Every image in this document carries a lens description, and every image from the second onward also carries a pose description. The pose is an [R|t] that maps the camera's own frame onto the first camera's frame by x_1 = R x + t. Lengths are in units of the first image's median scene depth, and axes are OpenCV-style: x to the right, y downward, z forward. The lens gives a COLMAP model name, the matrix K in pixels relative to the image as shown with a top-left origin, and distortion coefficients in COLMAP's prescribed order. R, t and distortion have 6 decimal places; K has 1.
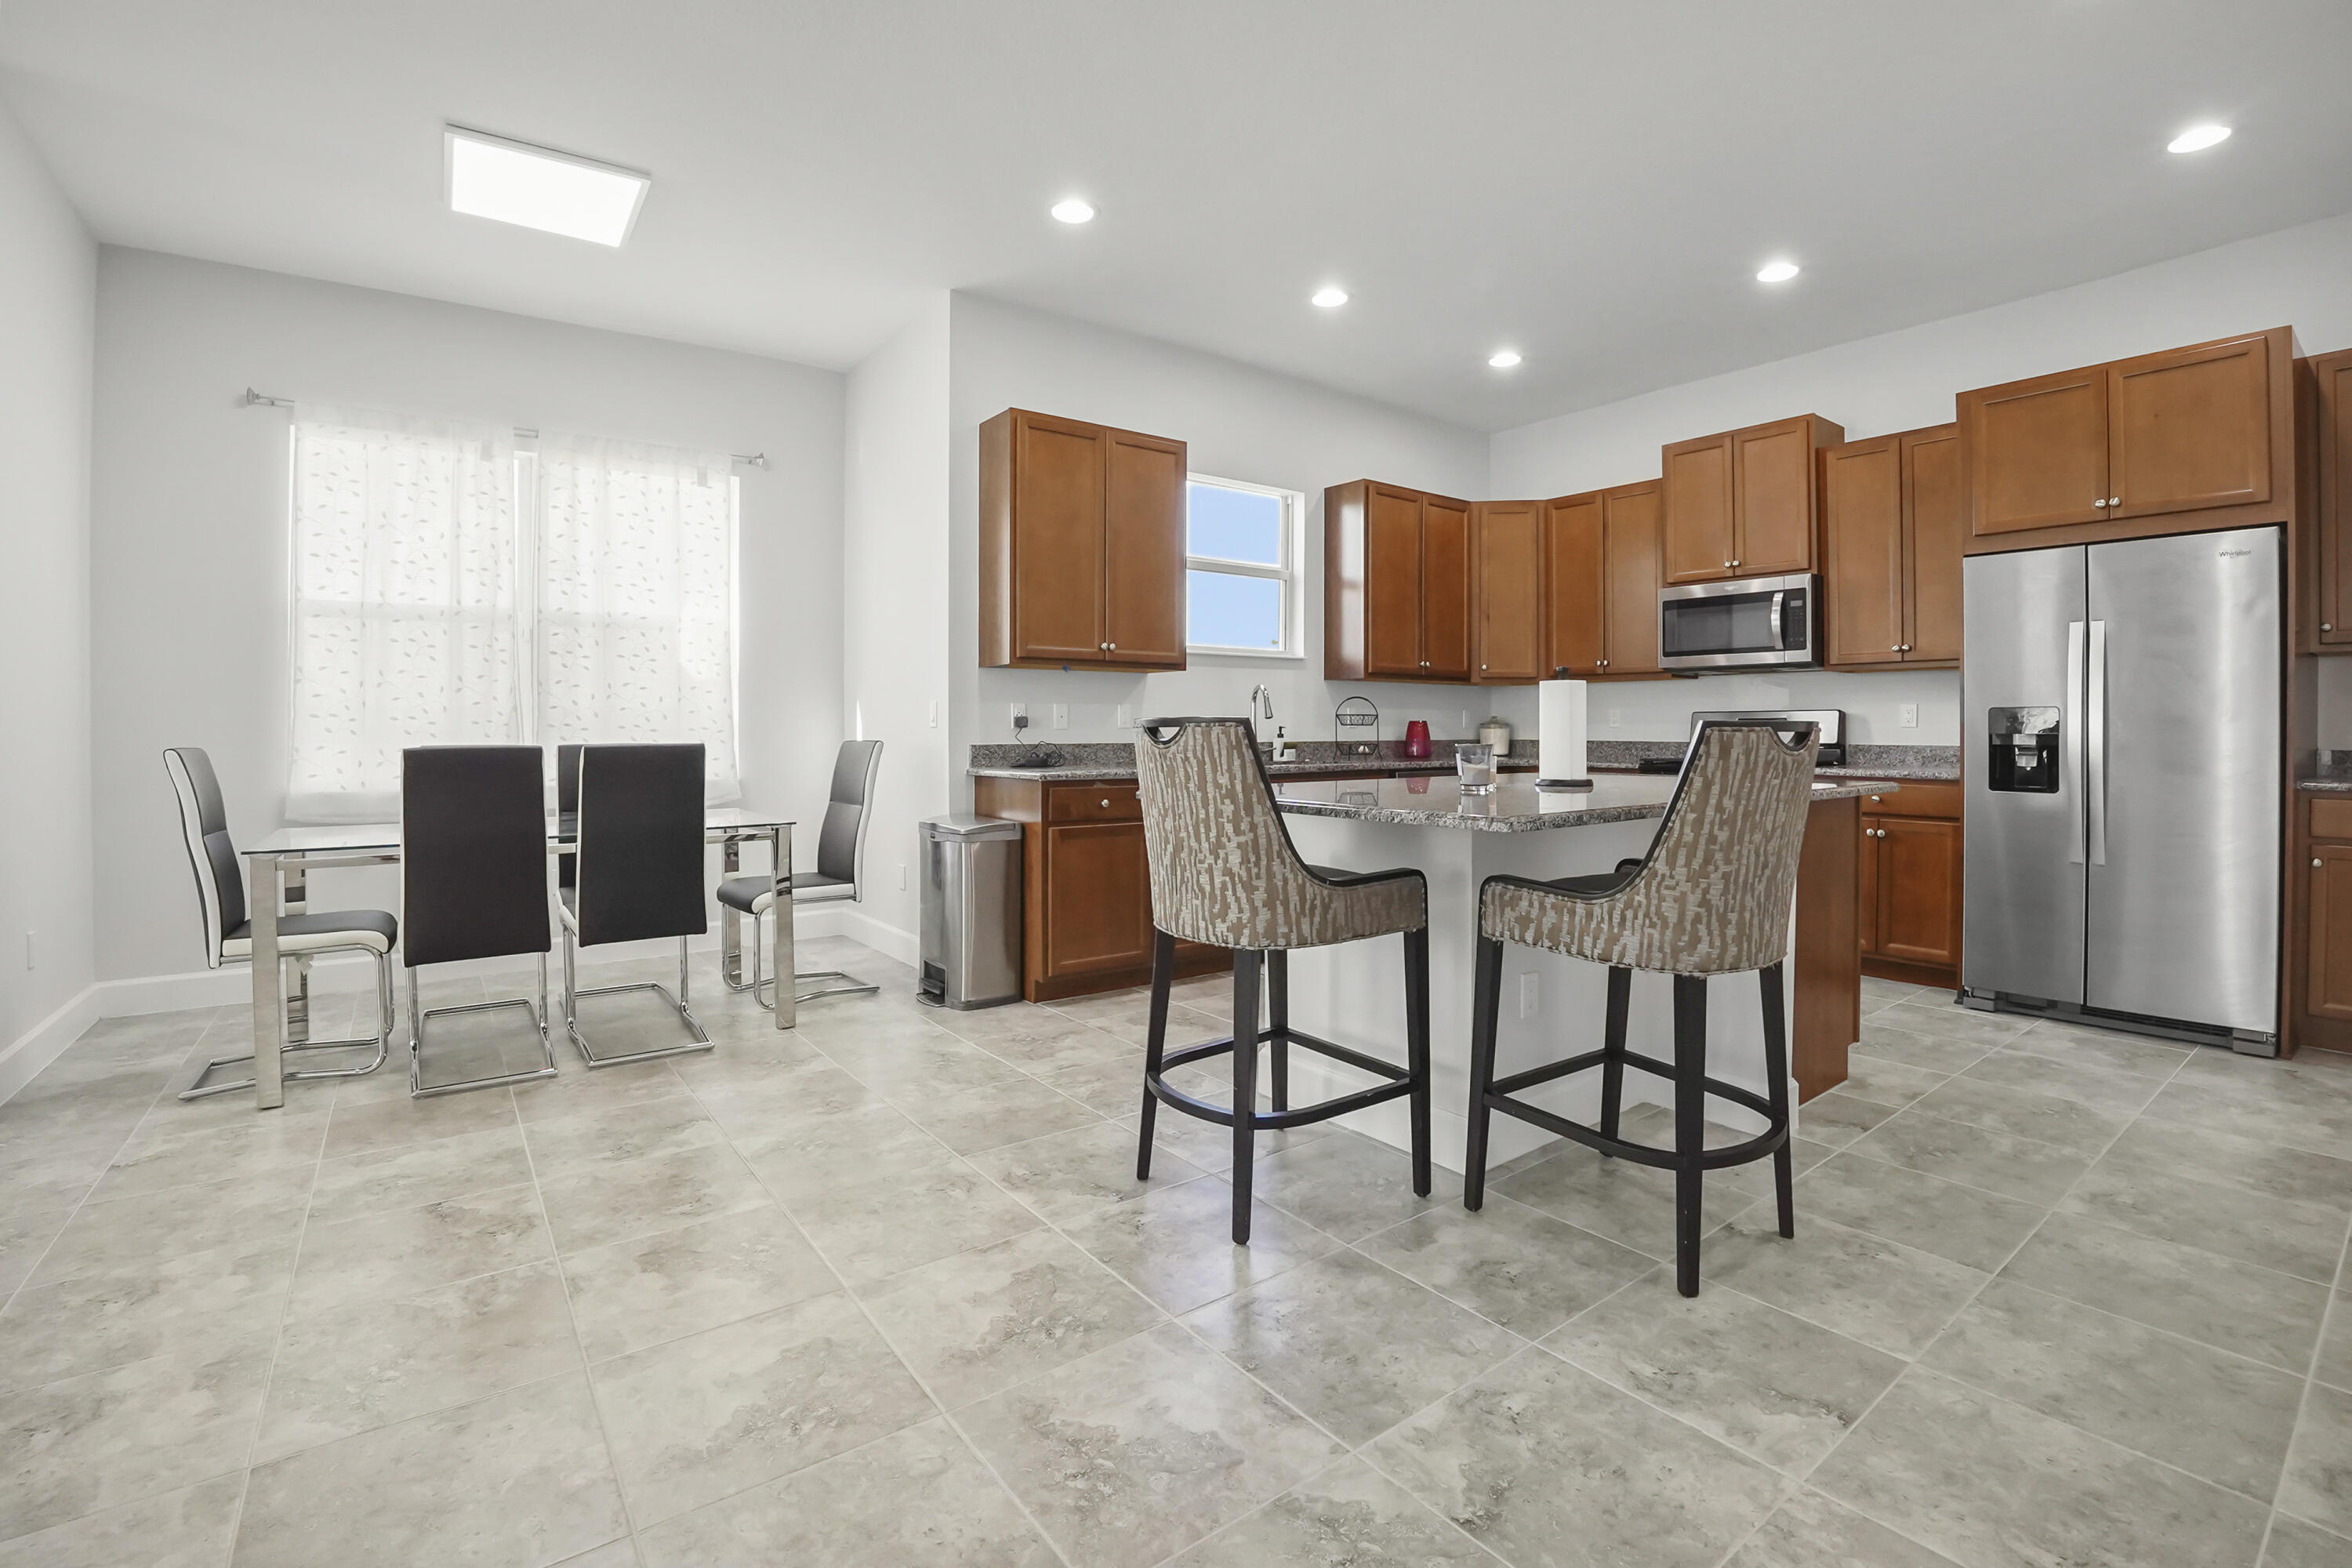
lens RADIAL K [[1042.9, 0, 1227.1], [0, 1042.9, 736.4], [0, 0, 1]] dist [-0.013100, 0.000085]
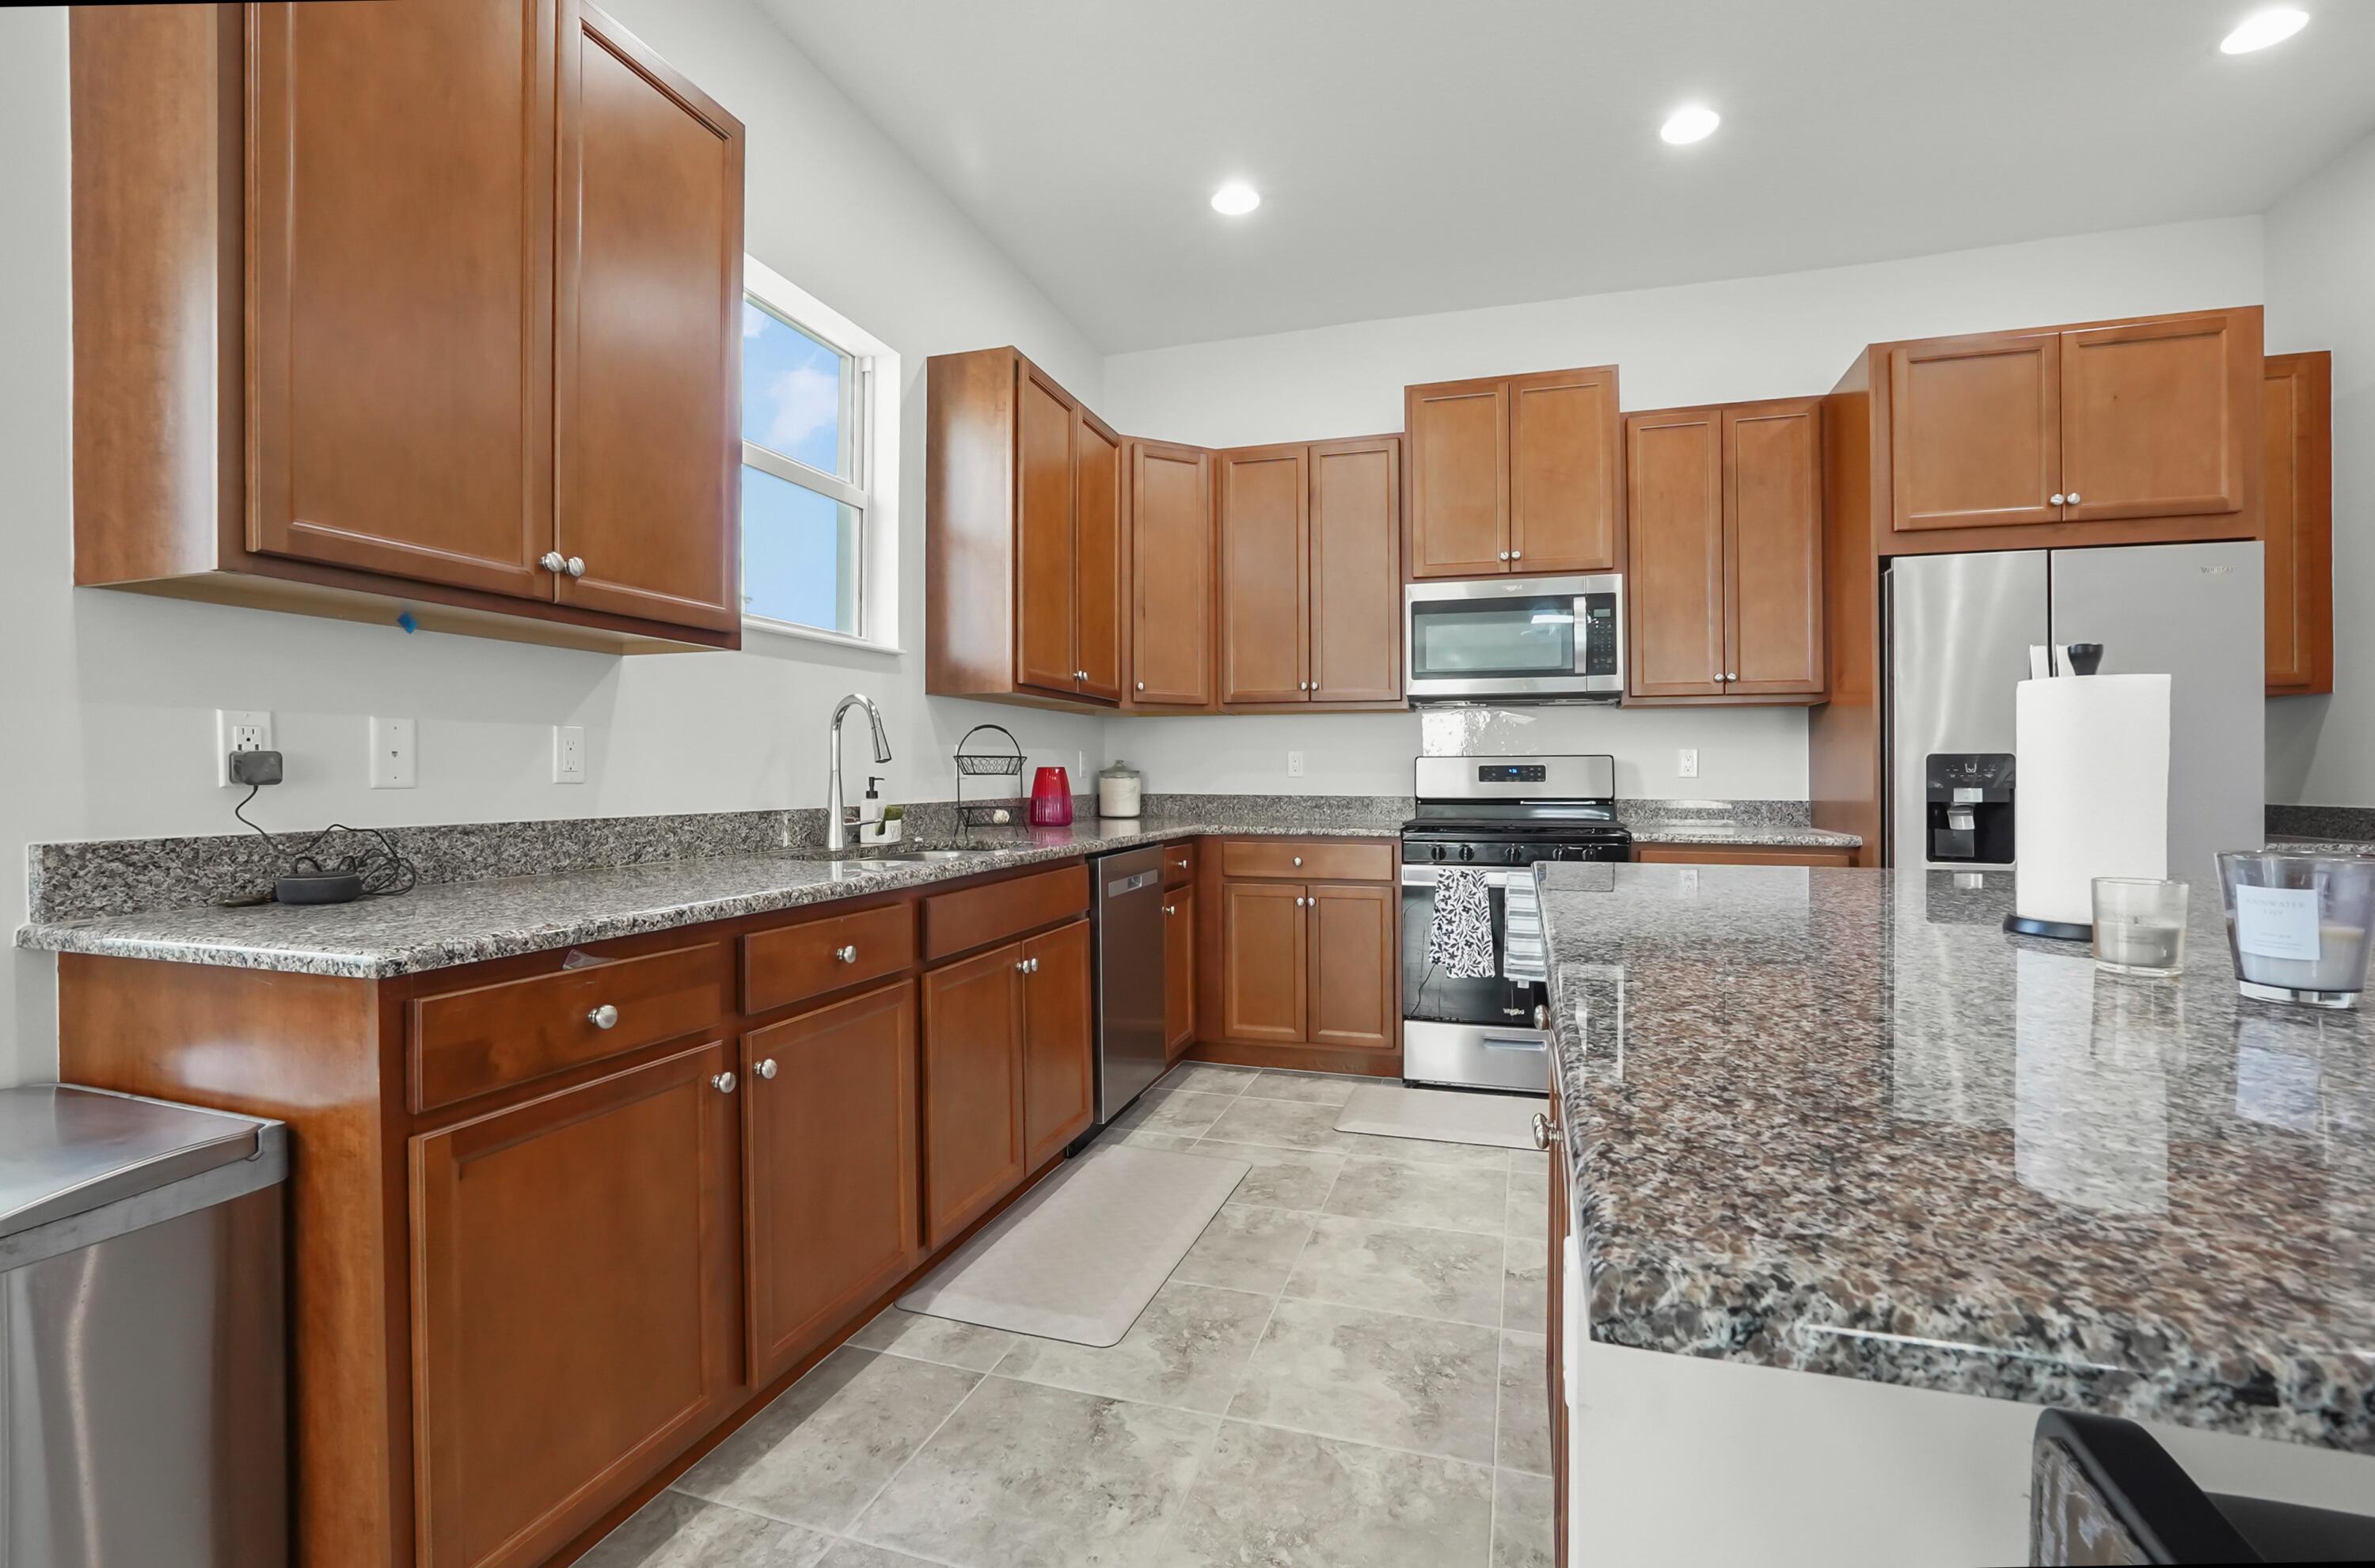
lens RADIAL K [[1053.1, 0, 1173.6], [0, 1053.1, 776.7], [0, 0, 1]] dist [-0.015052, 0.000415]
pose [[0.838989, -0.001060, 0.544147, -0.135511], [0.003602, 0.999987, -0.003606, -0.008753], [-0.544136, 0.004986, 0.838982, 0.576779]]
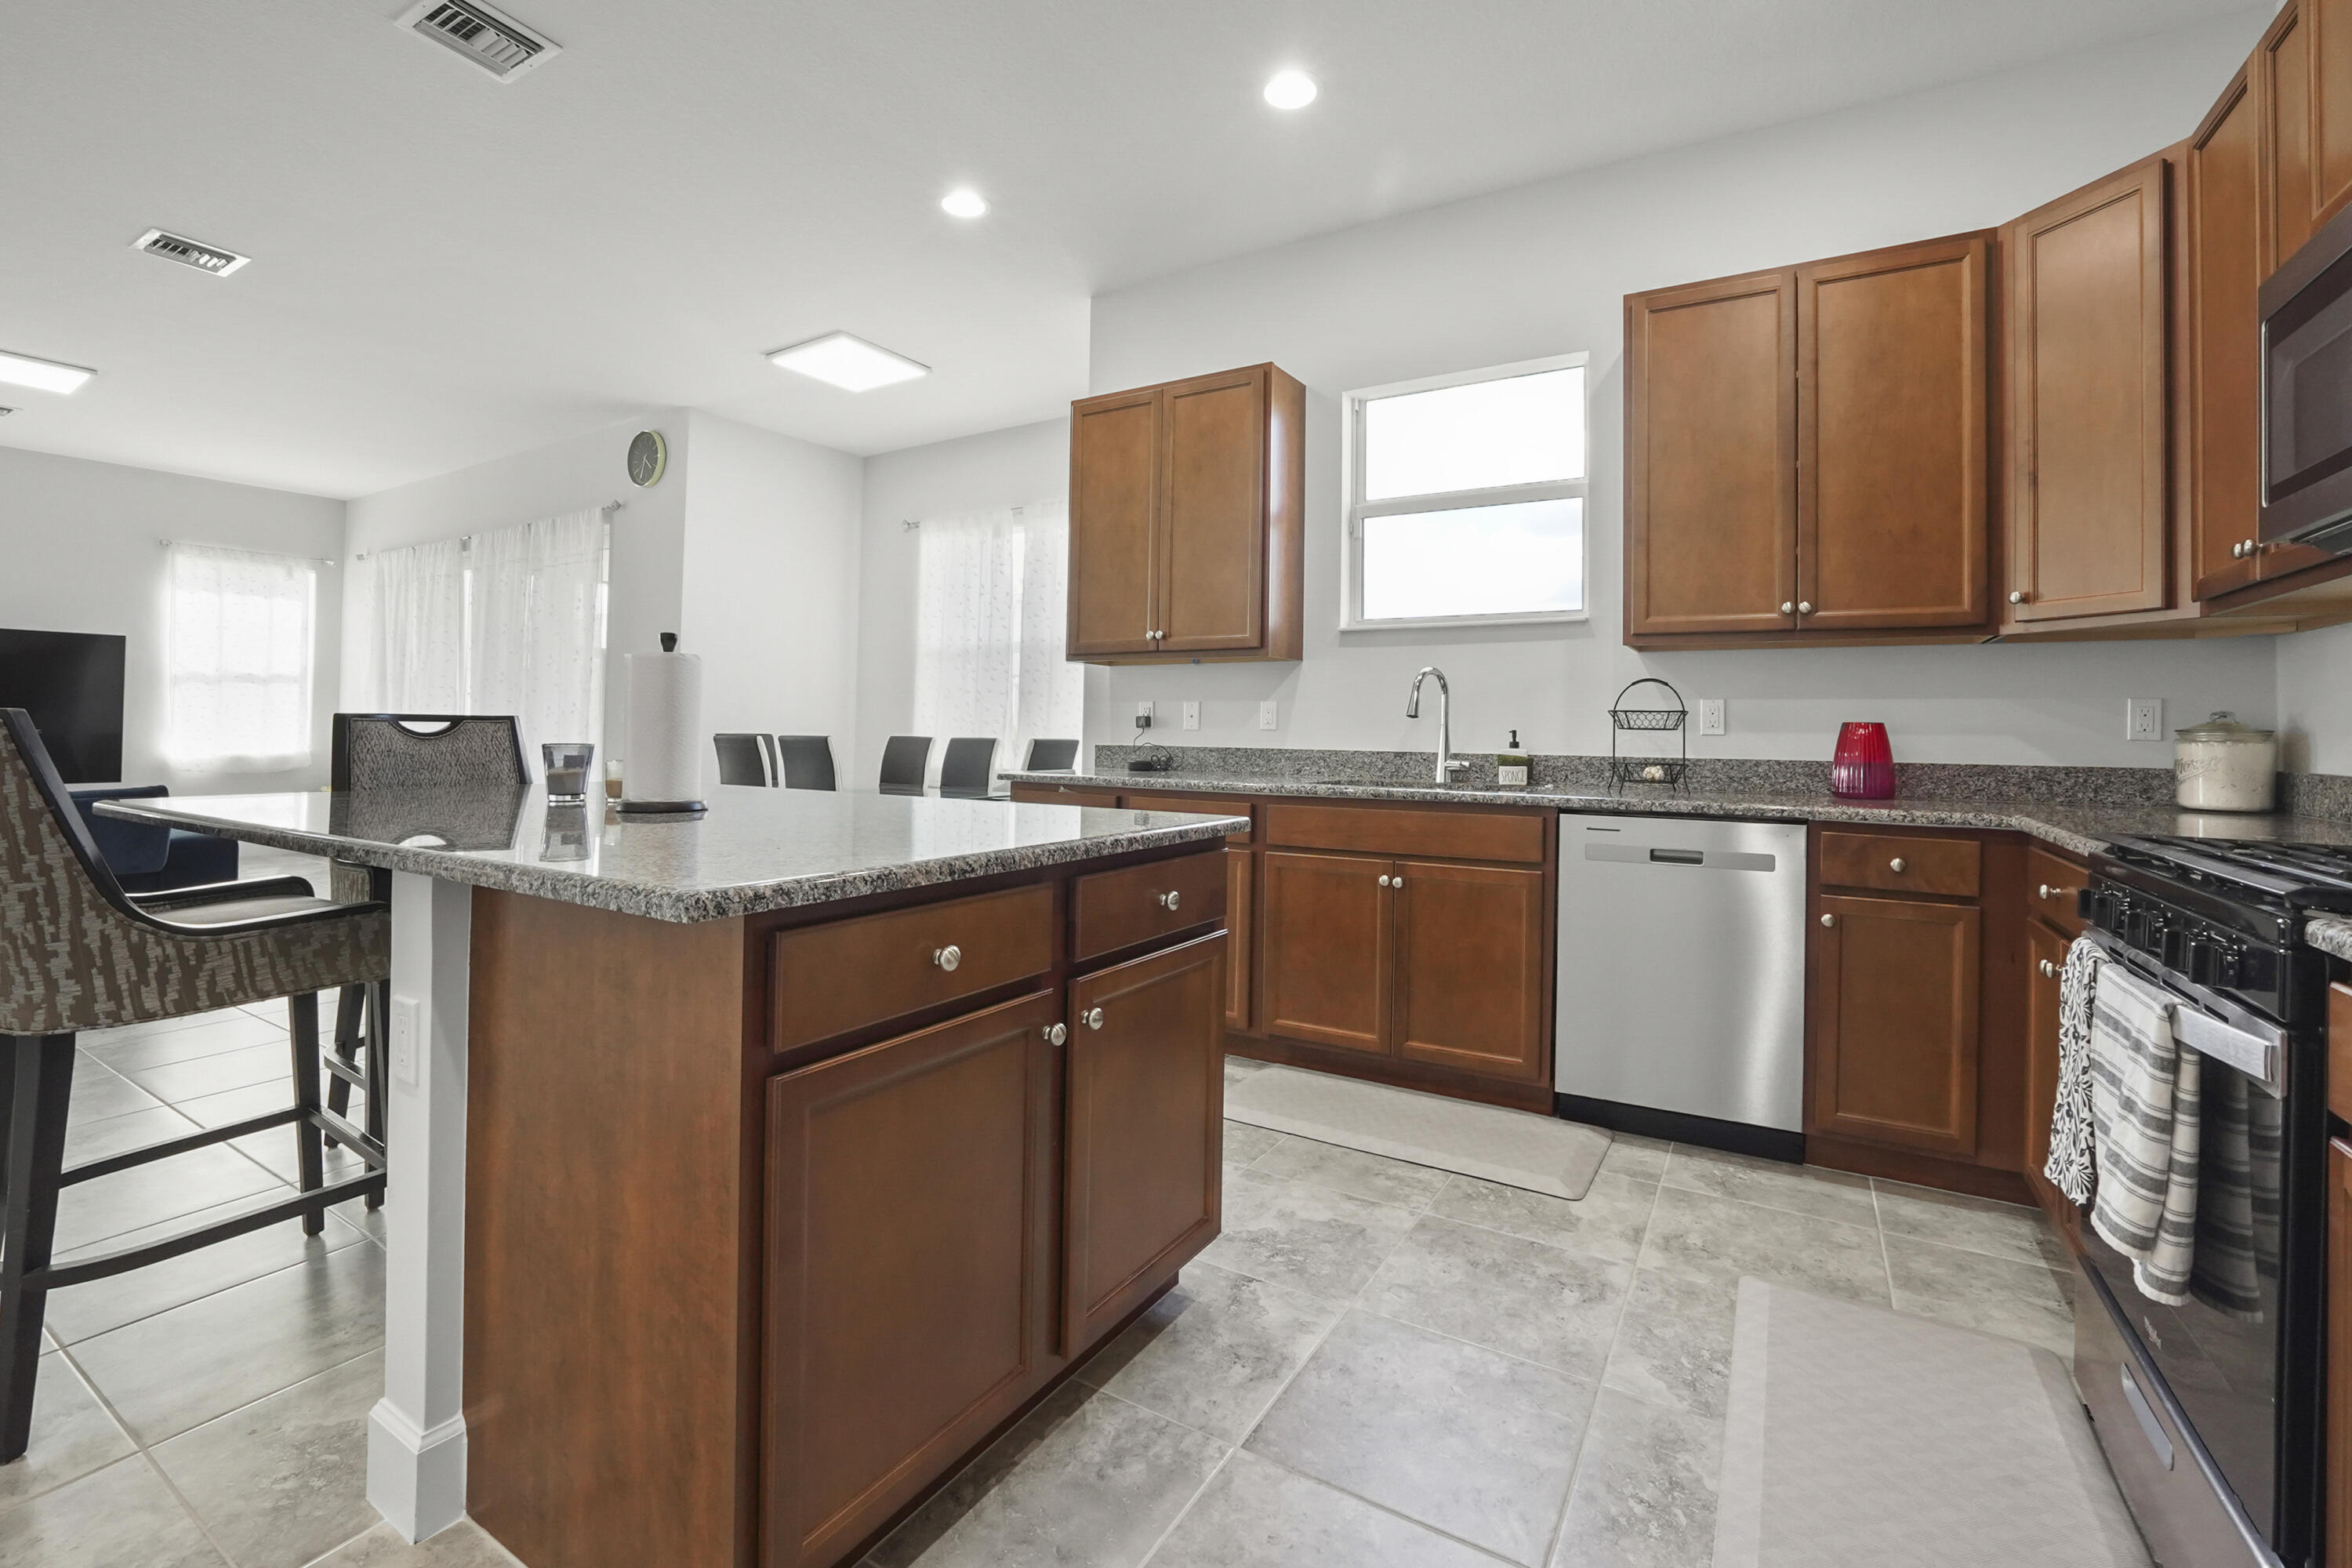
lens RADIAL K [[1020.5, 0, 1227.8], [0, 1020.5, 723.5], [0, 0, 1]] dist [-0.017008, 0.000482]
pose [[0.377633, -0.000676, -0.925955, 0.690610], [-0.019417, 0.999774, -0.008649, -0.005966], [0.925752, 0.021246, 0.377535, 0.737509]]
